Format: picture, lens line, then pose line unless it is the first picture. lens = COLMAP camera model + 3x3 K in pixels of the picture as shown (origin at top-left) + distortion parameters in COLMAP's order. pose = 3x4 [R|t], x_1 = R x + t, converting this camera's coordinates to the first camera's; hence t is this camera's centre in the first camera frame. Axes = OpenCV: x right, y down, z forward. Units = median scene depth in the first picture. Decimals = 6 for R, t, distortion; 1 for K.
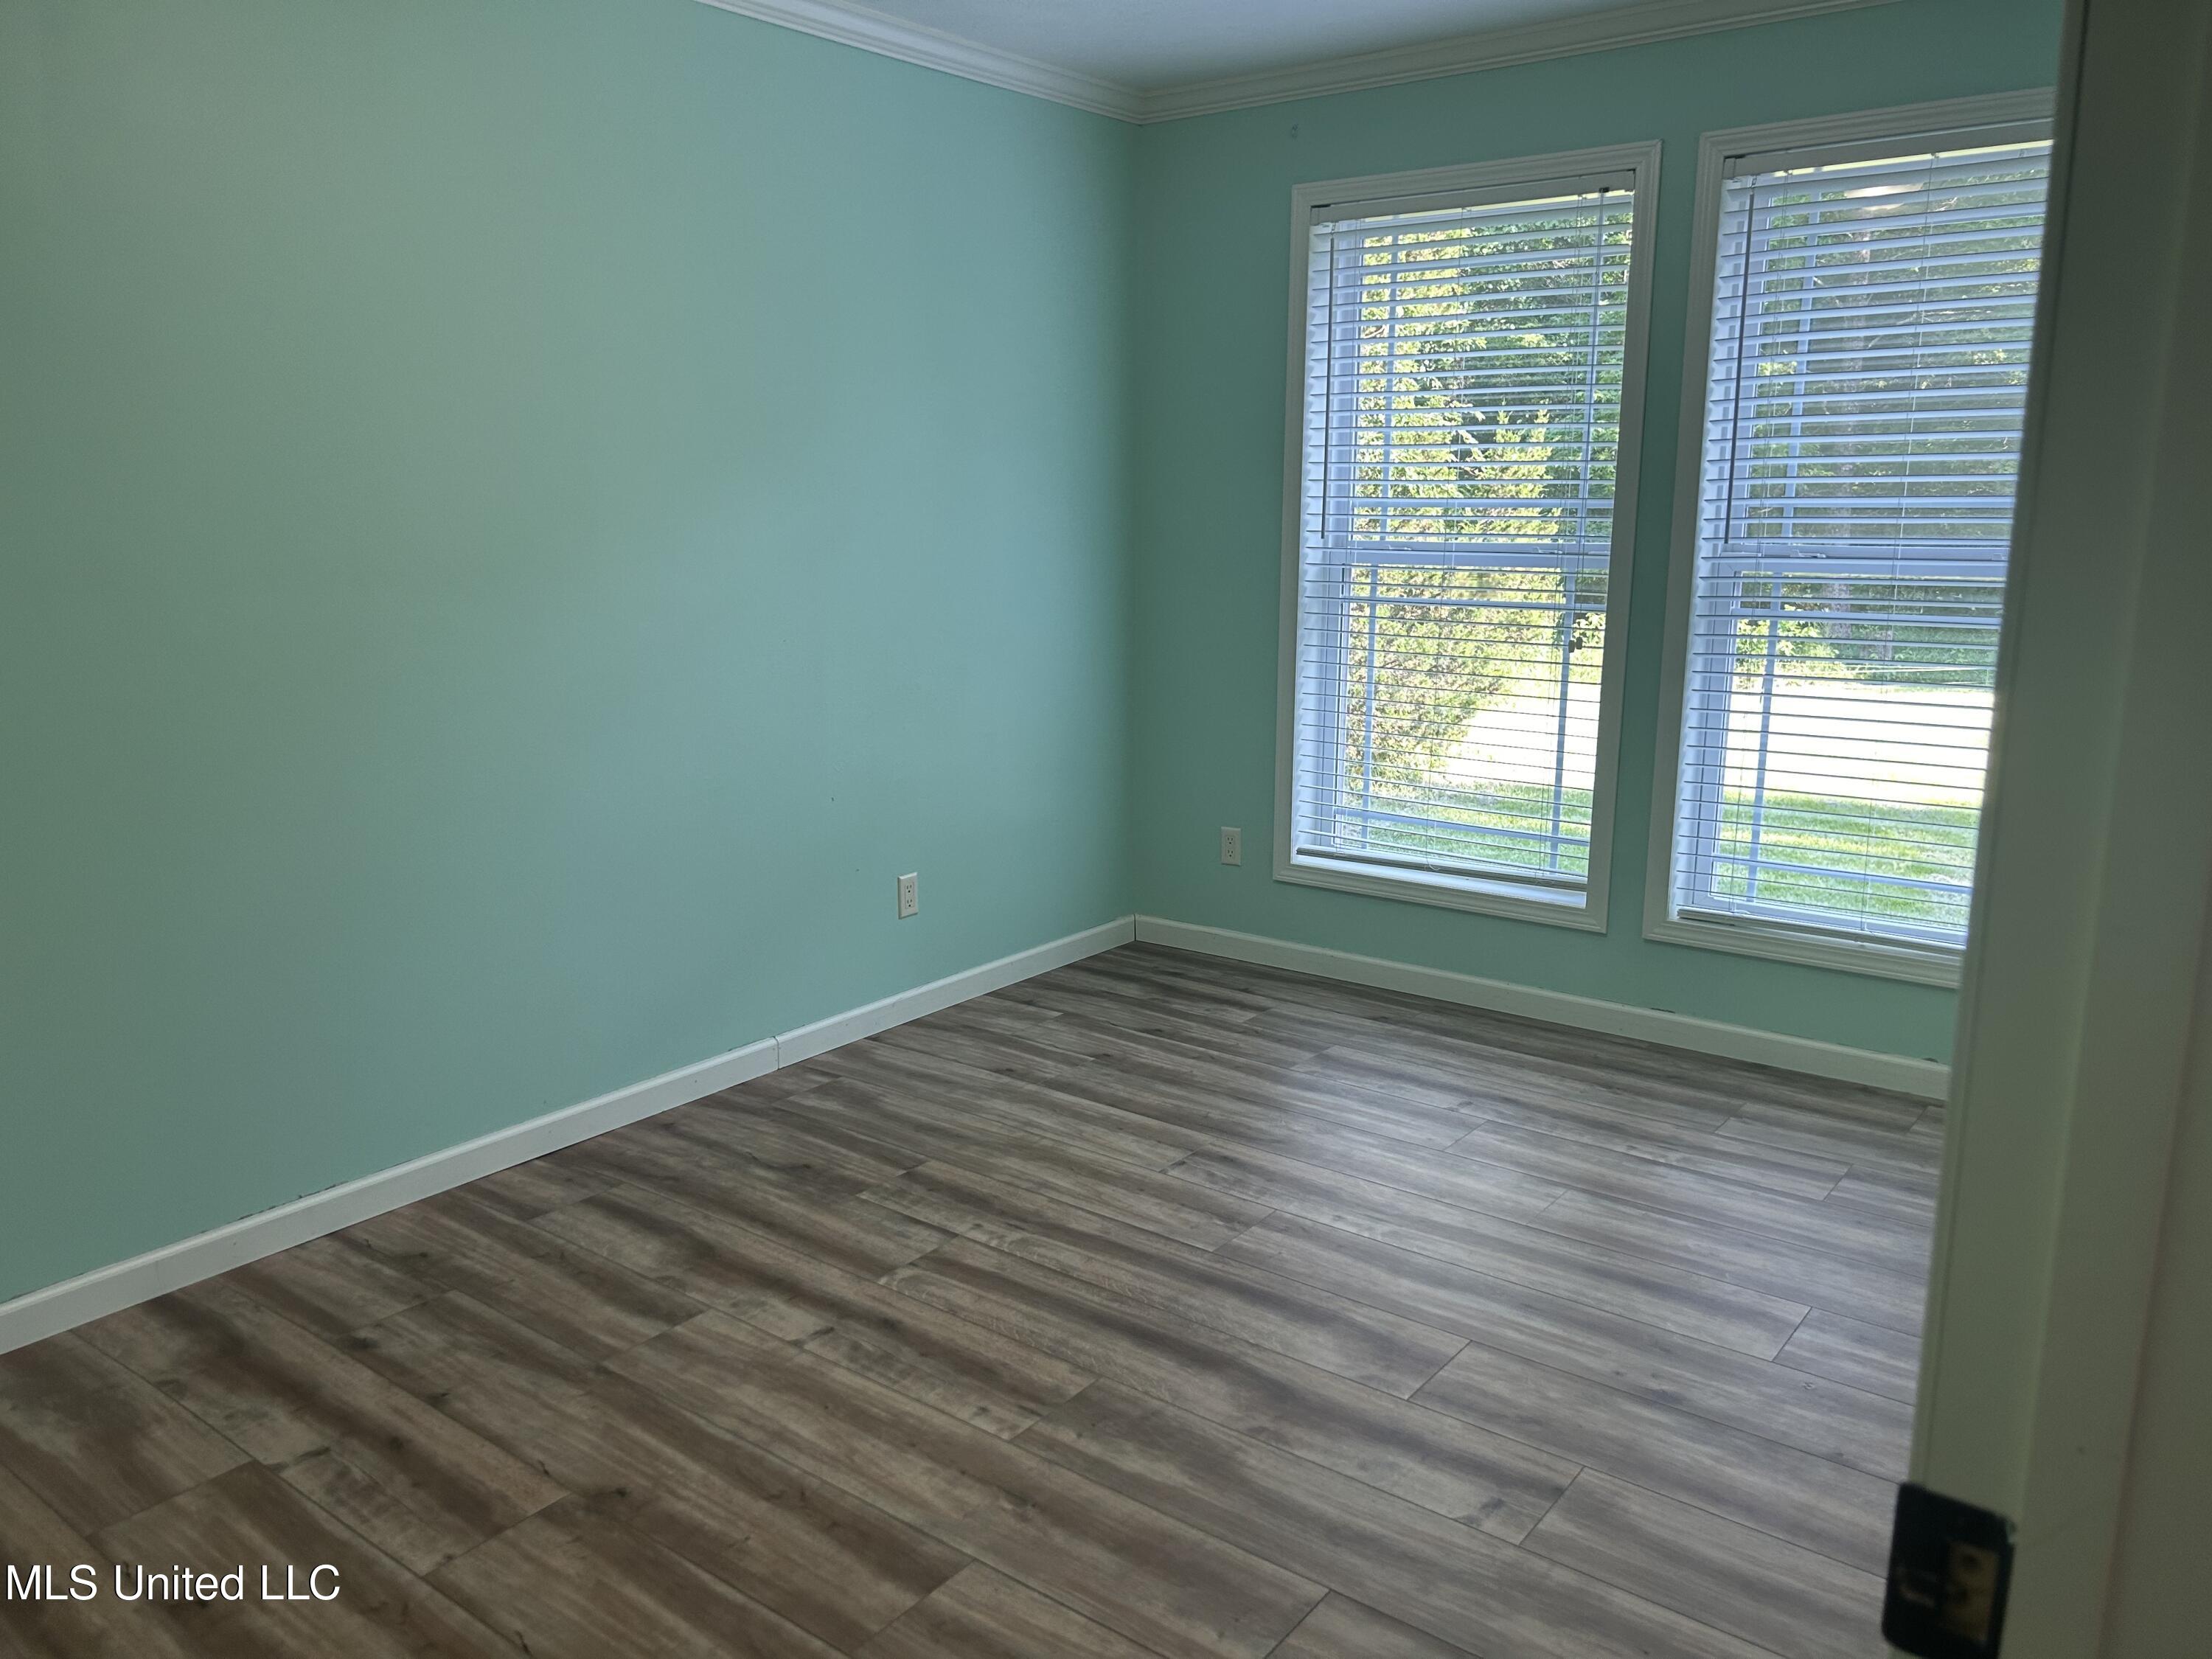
lens RADIAL K [[1675.4, 0, 1106.0], [0, 1675.4, 829.5], [0, 0, 1]] dist [0.050890, -0.055022]
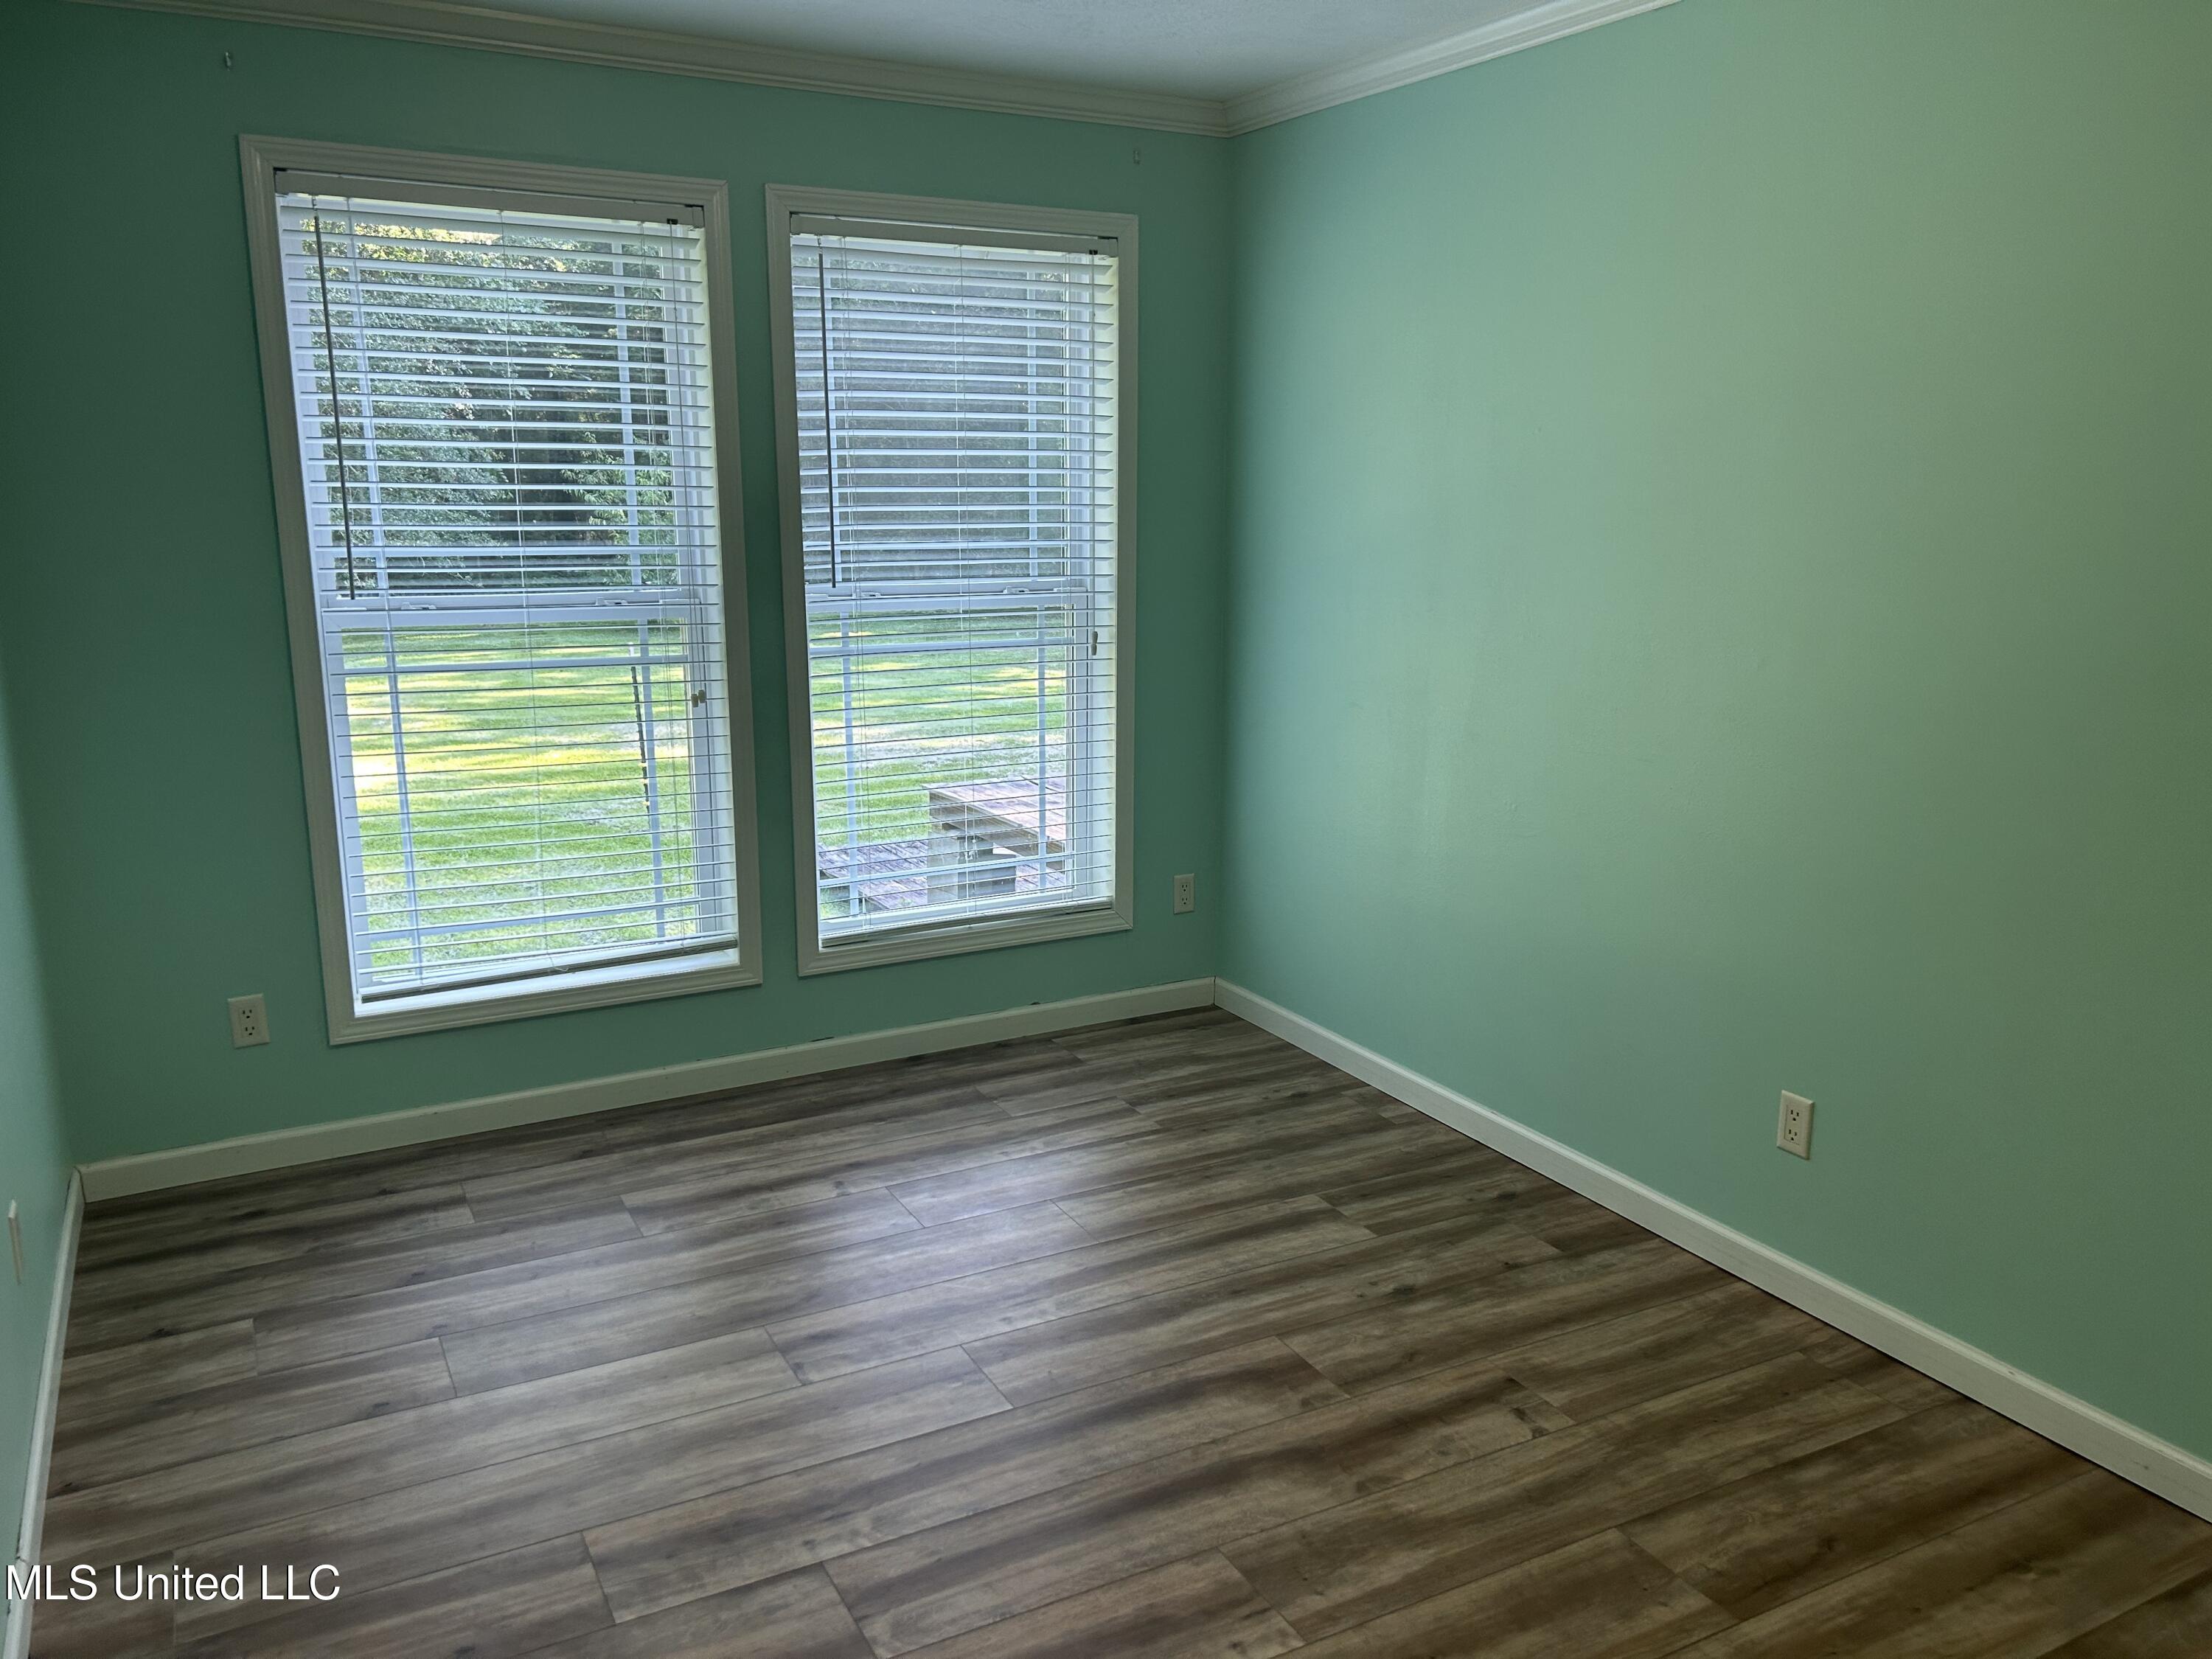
lens RADIAL K [[1675.4, 0, 1106.0], [0, 1675.4, 829.5], [0, 0, 1]] dist [0.050890, -0.055022]
pose [[0.411106, -0.192492, 0.891032, -0.527684], [0.181833, 0.975124, 0.126765, -0.125425], [-0.893268, 0.109905, 0.435881, 0.419206]]
